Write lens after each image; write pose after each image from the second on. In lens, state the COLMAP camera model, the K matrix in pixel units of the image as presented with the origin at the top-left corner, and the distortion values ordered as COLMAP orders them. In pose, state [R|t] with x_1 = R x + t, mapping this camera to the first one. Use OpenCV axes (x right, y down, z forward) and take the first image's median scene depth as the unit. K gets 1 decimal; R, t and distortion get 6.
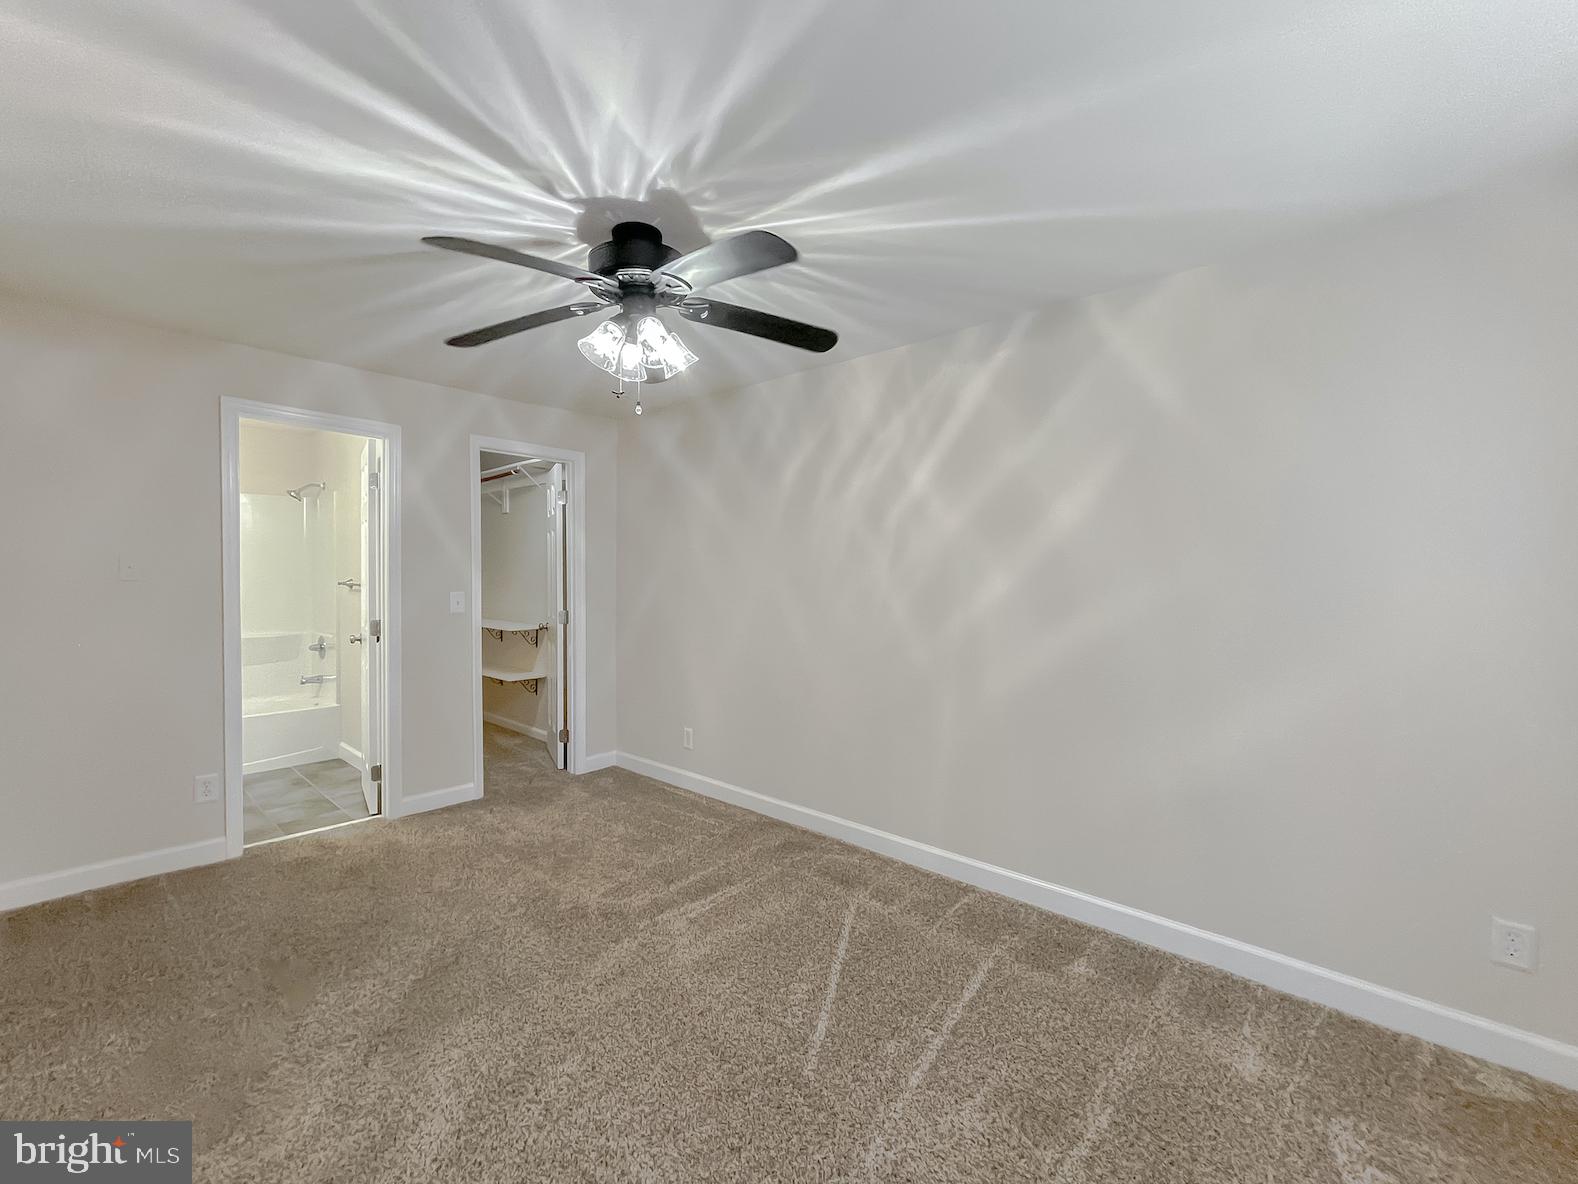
lens RADIAL K [[639.5, 0, 787.7], [0, 639.5, 594.1], [0, 0, 1]] dist [-0.002137, -0.000352]
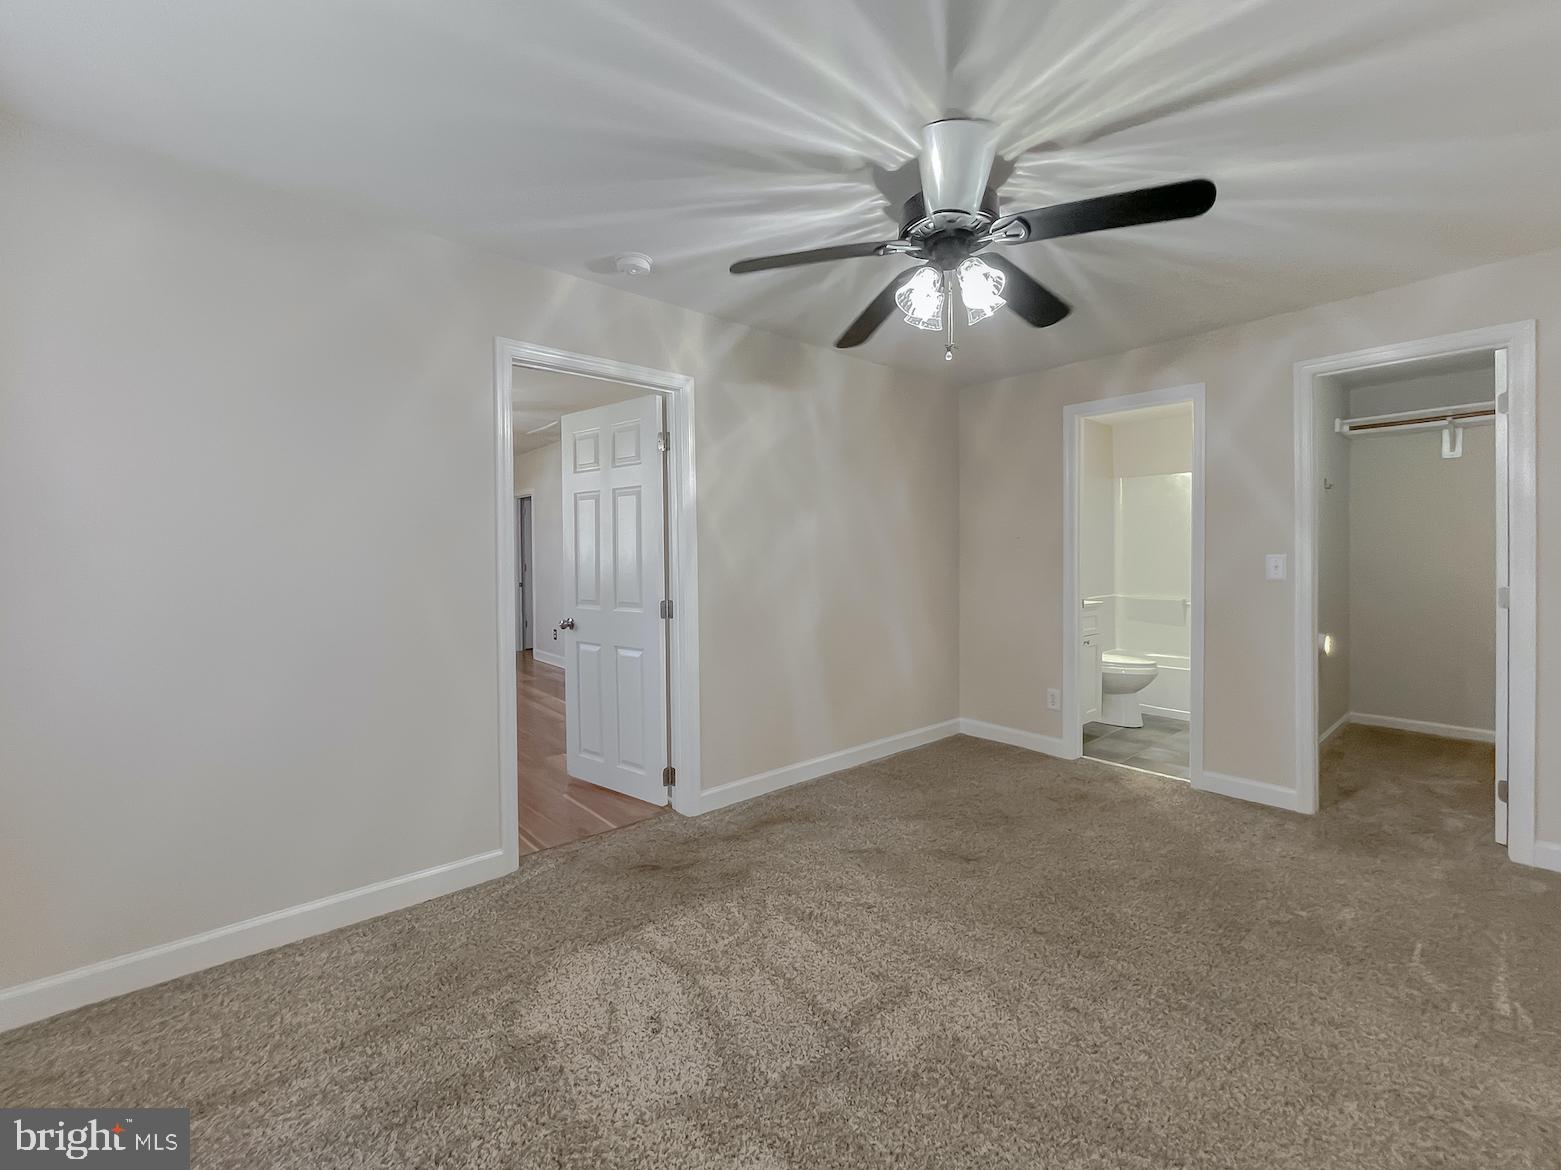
lens RADIAL K [[658.0, 0, 778.7], [0, 658.0, 561.3], [0, 0, 1]] dist [-0.000097, 0.000059]
pose [[-0.108161, -0.002504, -0.994130, 0.462270], [-0.018884, 0.999822, -0.000464, 0.020338], [0.993954, 0.018723, -0.108189, 0.489525]]
